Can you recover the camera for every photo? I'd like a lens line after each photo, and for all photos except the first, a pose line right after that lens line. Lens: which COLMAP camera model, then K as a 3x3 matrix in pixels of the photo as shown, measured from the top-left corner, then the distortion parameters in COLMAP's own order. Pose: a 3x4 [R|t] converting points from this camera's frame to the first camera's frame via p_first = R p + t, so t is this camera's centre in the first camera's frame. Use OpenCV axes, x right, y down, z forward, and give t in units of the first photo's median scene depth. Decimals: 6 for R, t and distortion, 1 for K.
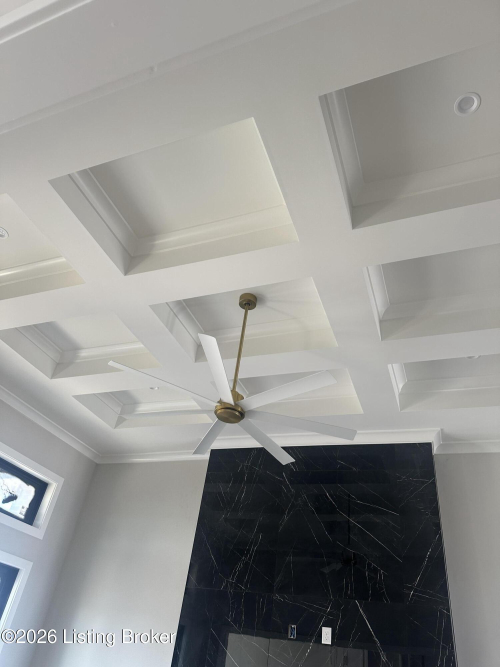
lens RADIAL K [[467.9, 0, 250.0], [0, 467.9, 333.5], [0, 0, 1]] dist [0.080299, -0.090103]
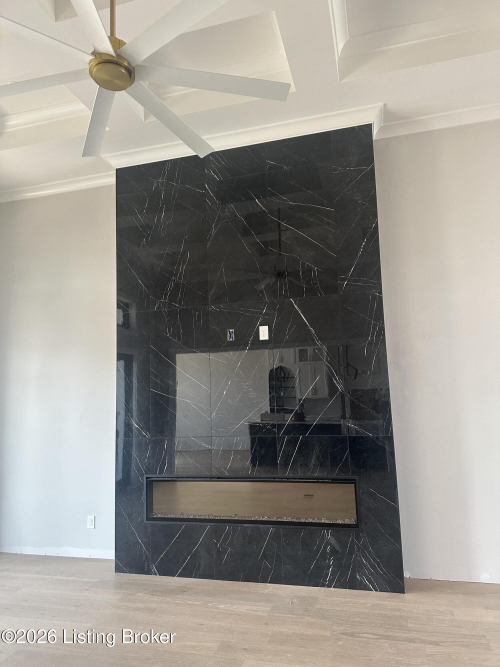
lens RADIAL K [[467.9, 0, 250.0], [0, 467.9, 333.5], [0, 0, 1]] dist [0.080299, -0.090103]
pose [[0.983133, -0.144362, 0.112287, 0.016365], [0.071174, 0.867561, 0.492212, 0.126391], [-0.168473, -0.475919, 0.863202, 0.122819]]
